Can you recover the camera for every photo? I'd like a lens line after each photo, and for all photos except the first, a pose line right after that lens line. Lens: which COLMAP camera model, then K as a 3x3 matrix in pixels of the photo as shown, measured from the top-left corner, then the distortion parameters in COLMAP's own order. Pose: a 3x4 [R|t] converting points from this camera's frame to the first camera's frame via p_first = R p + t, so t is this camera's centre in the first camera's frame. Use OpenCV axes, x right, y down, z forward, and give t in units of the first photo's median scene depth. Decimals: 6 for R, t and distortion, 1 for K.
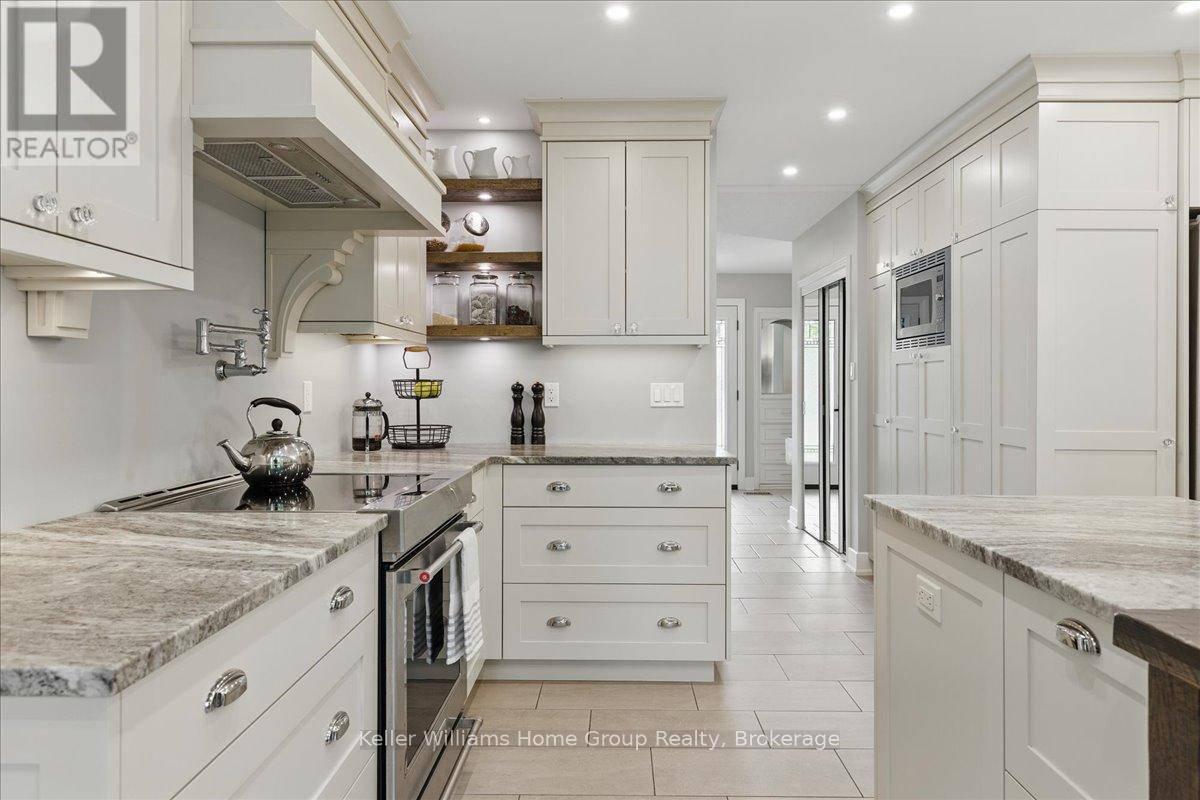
lens RADIAL K [[777.3, 0, 598.0], [0, 777.3, 392.0], [0, 0, 1]] dist [0.001780, 0.000530]
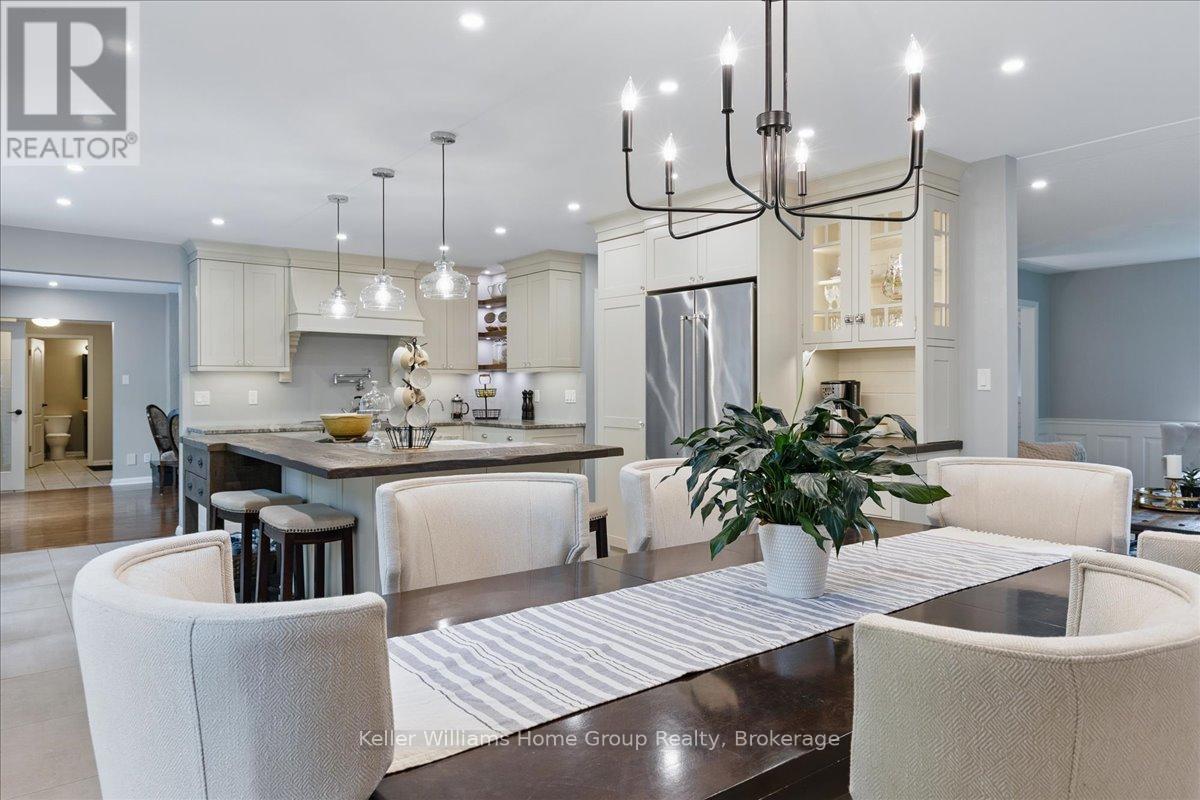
lens RADIAL K [[777.3, 0, 599.9], [0, 777.3, 399.0], [0, 0, 1]] dist [0.001780, 0.000530]
pose [[0.631293, 0.006630, -0.775516, 1.682346], [0.000184, 0.999962, 0.008698, -0.005720], [0.775545, -0.005633, 0.631268, -0.150862]]
